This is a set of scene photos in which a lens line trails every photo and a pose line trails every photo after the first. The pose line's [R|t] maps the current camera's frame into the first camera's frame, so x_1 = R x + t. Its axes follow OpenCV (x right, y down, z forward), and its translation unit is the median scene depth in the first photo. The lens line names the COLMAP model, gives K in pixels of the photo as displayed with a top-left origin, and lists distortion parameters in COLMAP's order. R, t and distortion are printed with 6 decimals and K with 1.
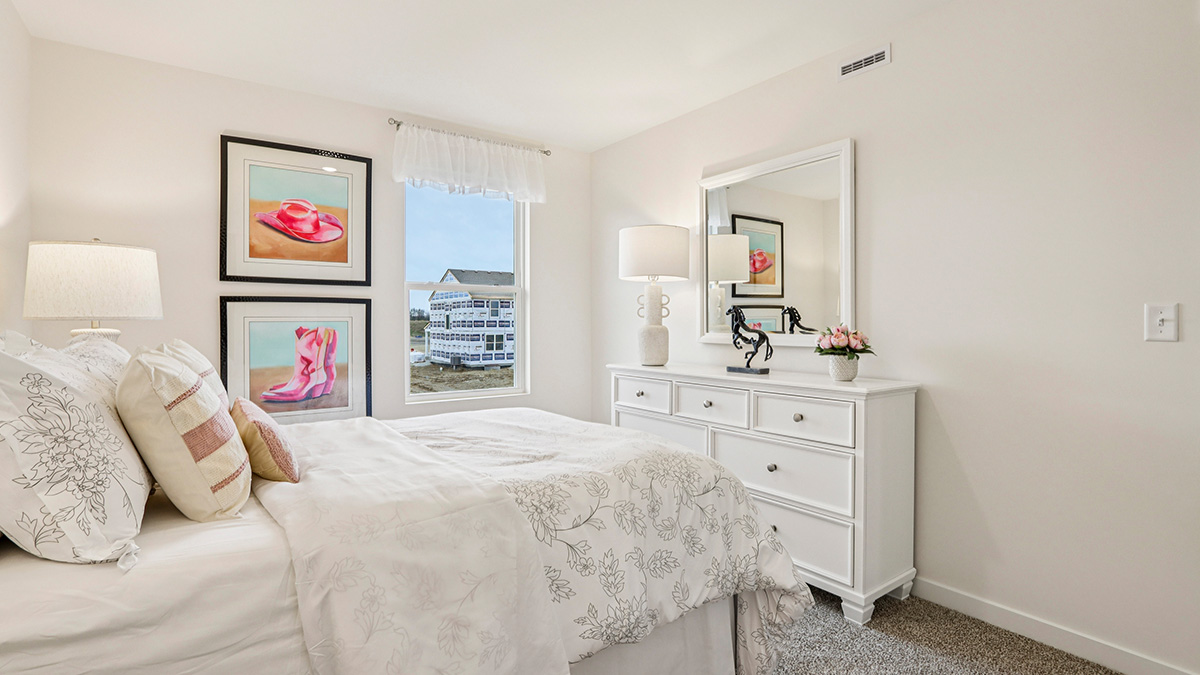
lens RADIAL K [[561.0, 0, 596.3], [0, 561.0, 326.6], [0, 0, 1]] dist [-0.018546, 0.002888]
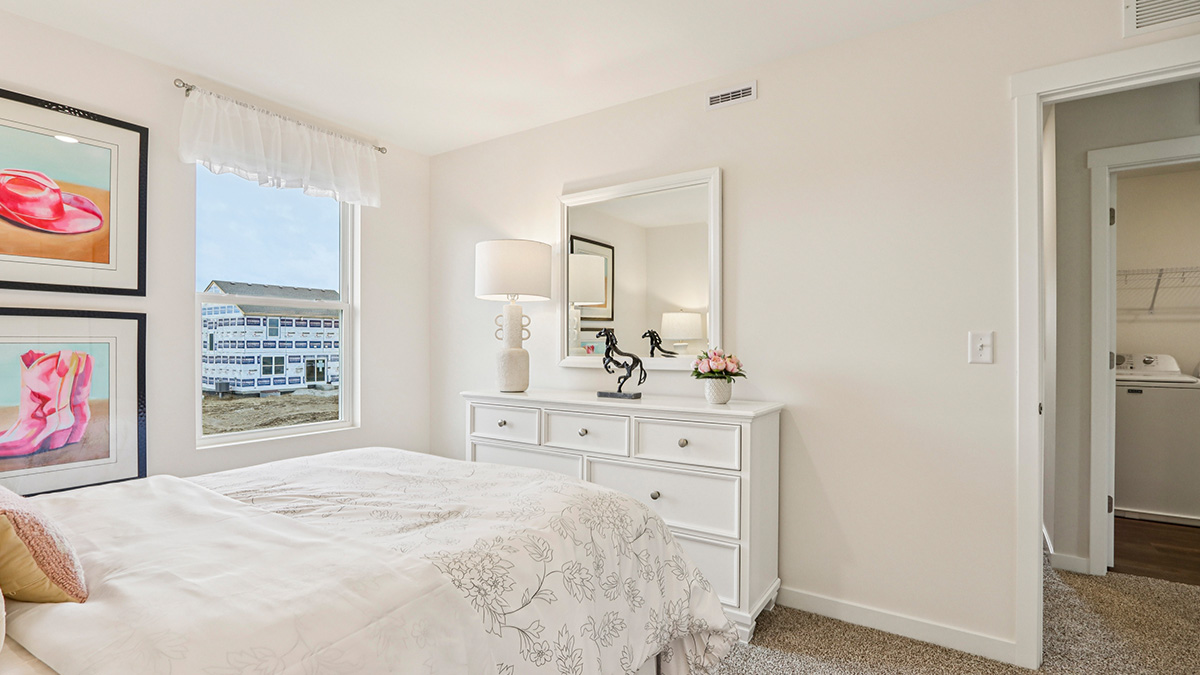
lens RADIAL K [[561.0, 0, 599.6], [0, 561.0, 346.2], [0, 0, 1]] dist [-0.018546, 0.002888]
pose [[0.939525, 0.001993, 0.342475, -0.105087], [-0.001027, 0.999995, -0.003002, -0.004088], [-0.342479, 0.002469, 0.939522, 0.107656]]
